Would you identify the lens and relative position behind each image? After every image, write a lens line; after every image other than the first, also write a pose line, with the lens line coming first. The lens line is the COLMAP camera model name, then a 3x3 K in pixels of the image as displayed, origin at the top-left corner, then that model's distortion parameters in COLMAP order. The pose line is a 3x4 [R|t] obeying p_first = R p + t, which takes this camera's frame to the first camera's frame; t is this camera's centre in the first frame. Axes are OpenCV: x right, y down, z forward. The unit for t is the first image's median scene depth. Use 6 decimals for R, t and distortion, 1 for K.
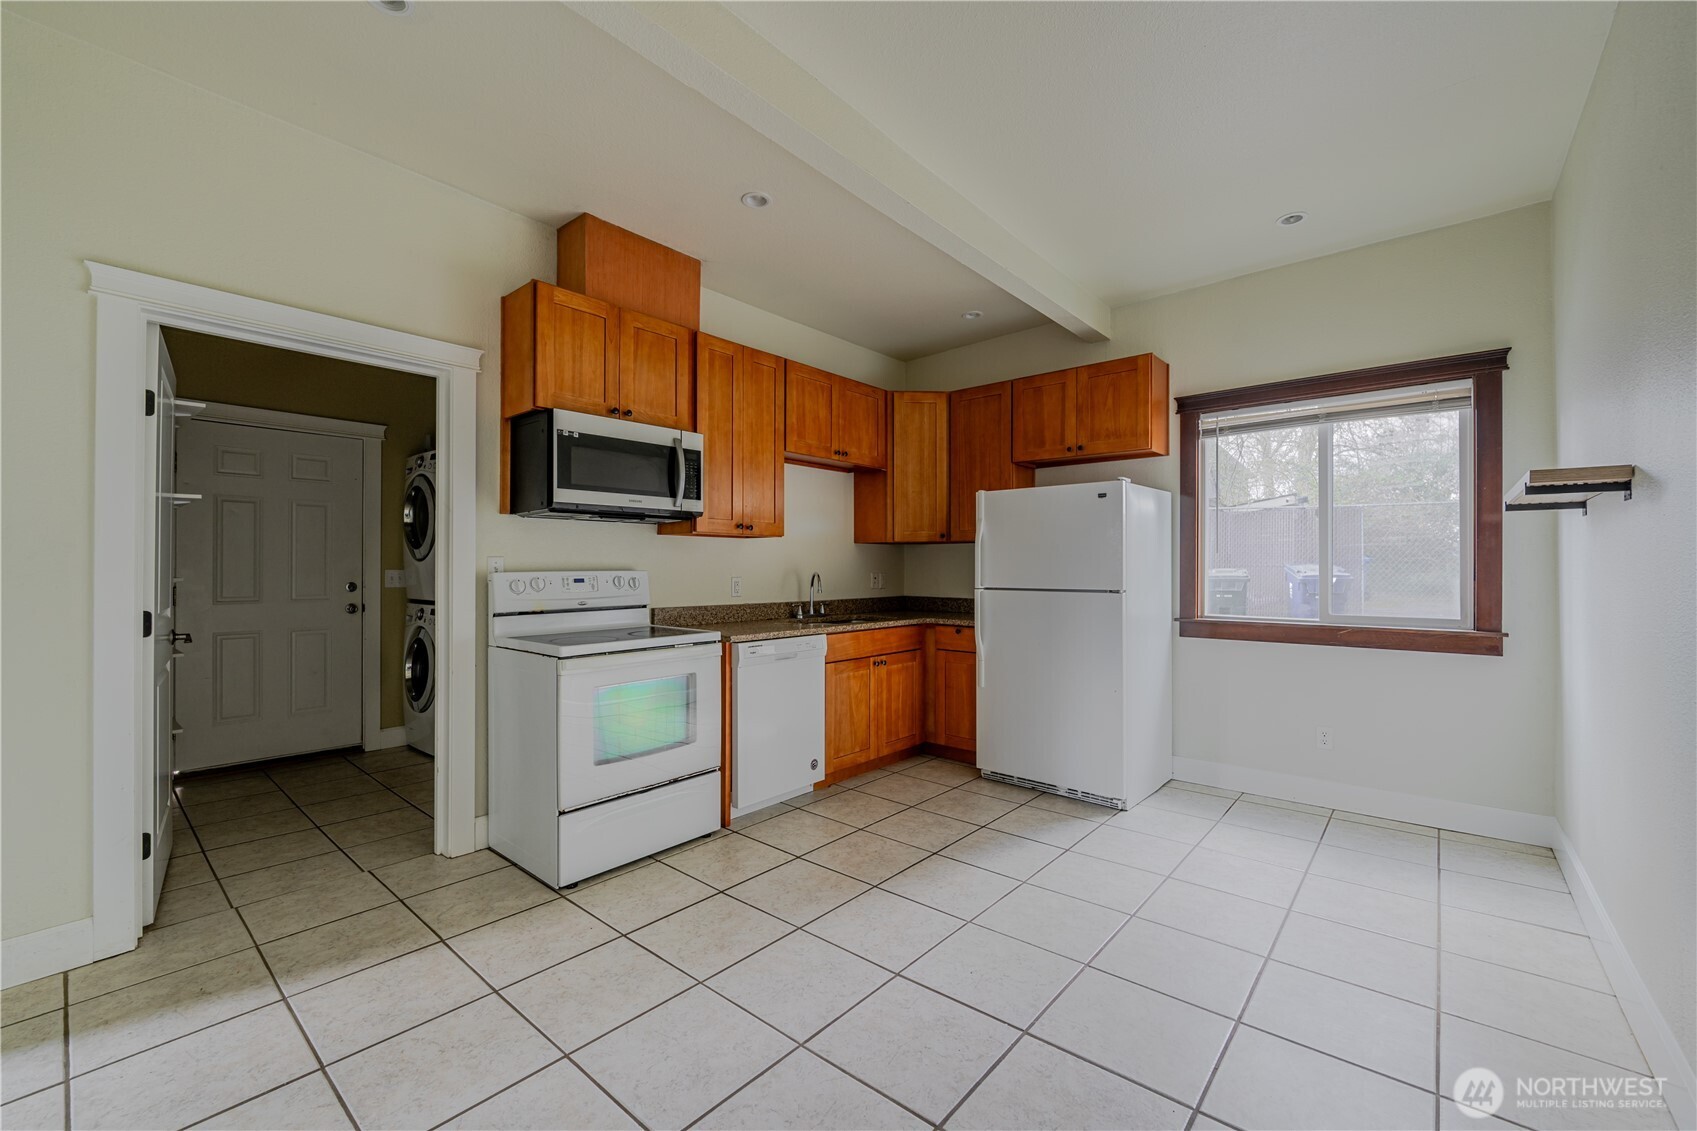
lens RADIAL K [[693.6, 0, 840.0], [0, 693.6, 564.8], [0, 0, 1]] dist [-0.010463, -0.001128]
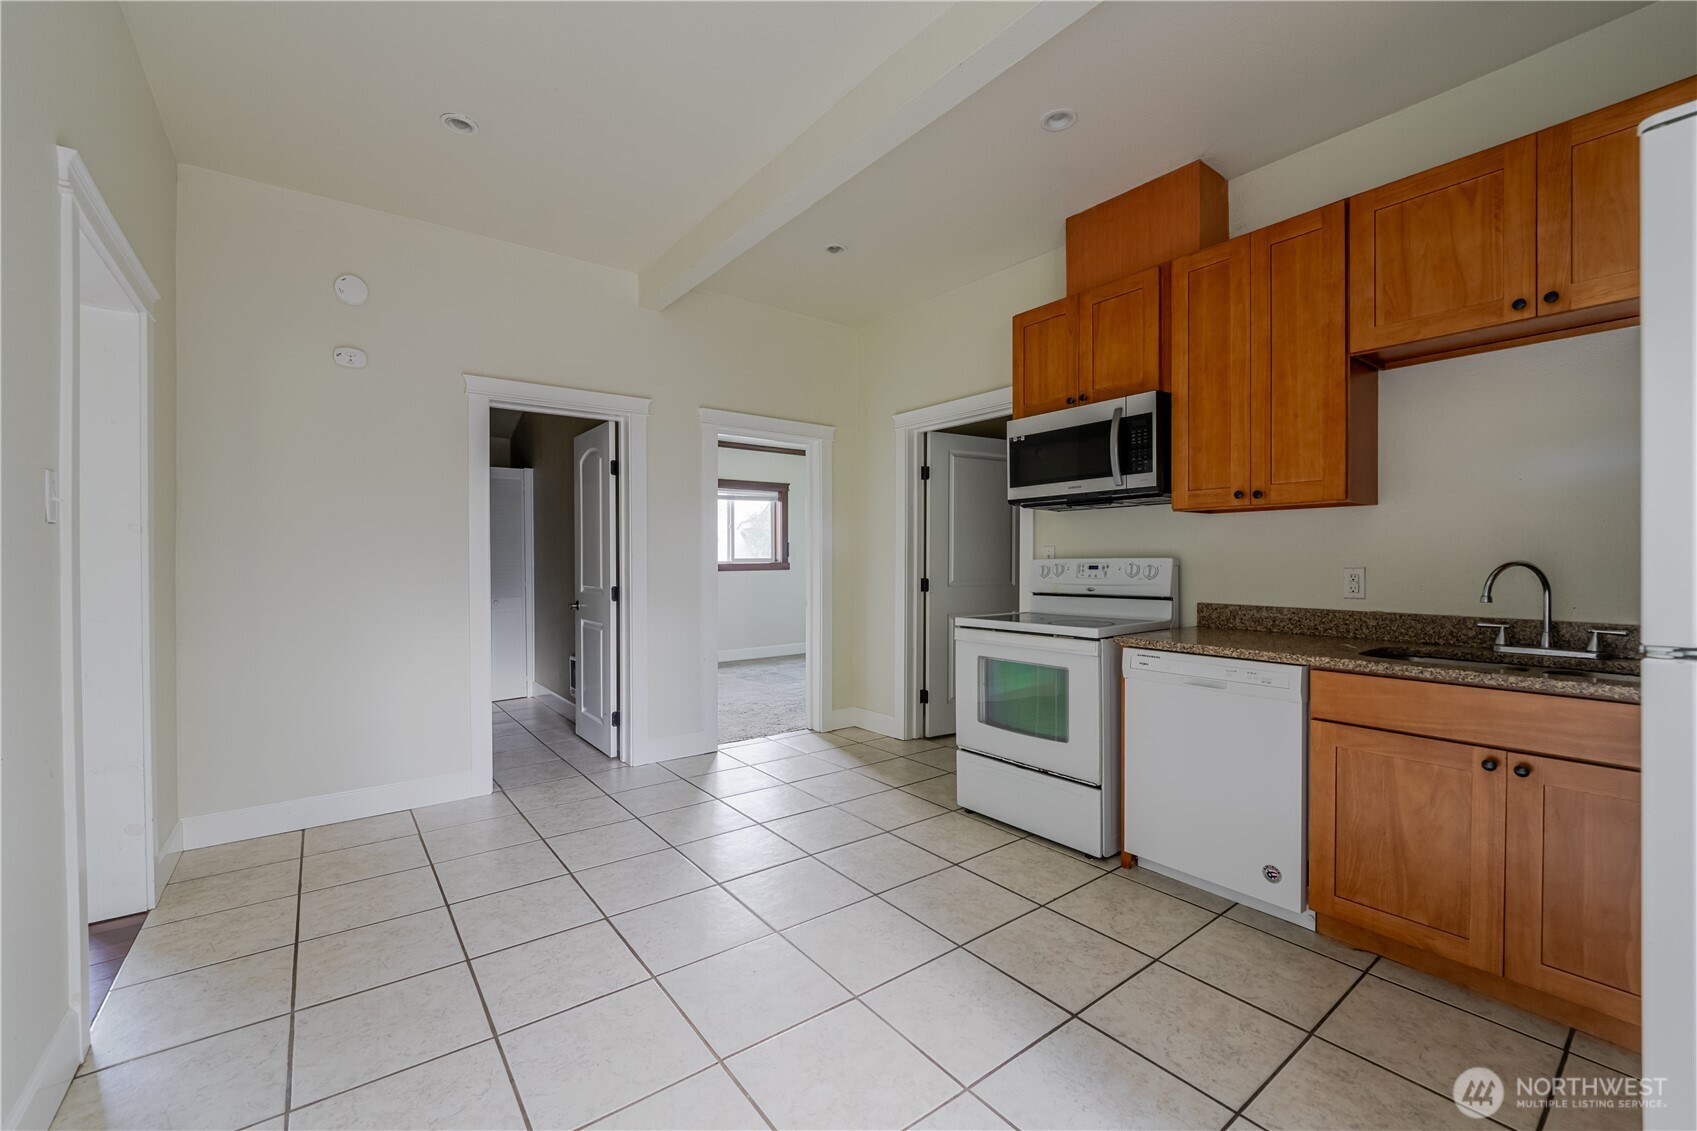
lens RADIAL K [[693.6, 0, 846.7], [0, 693.6, 565.0], [0, 0, 1]] dist [-0.010463, -0.001128]
pose [[-0.206086, 0.007117, -0.978508, 0.705218], [0.004594, 0.999970, 0.006305, 0.010930], [0.978523, -0.003196, -0.206112, 0.845013]]
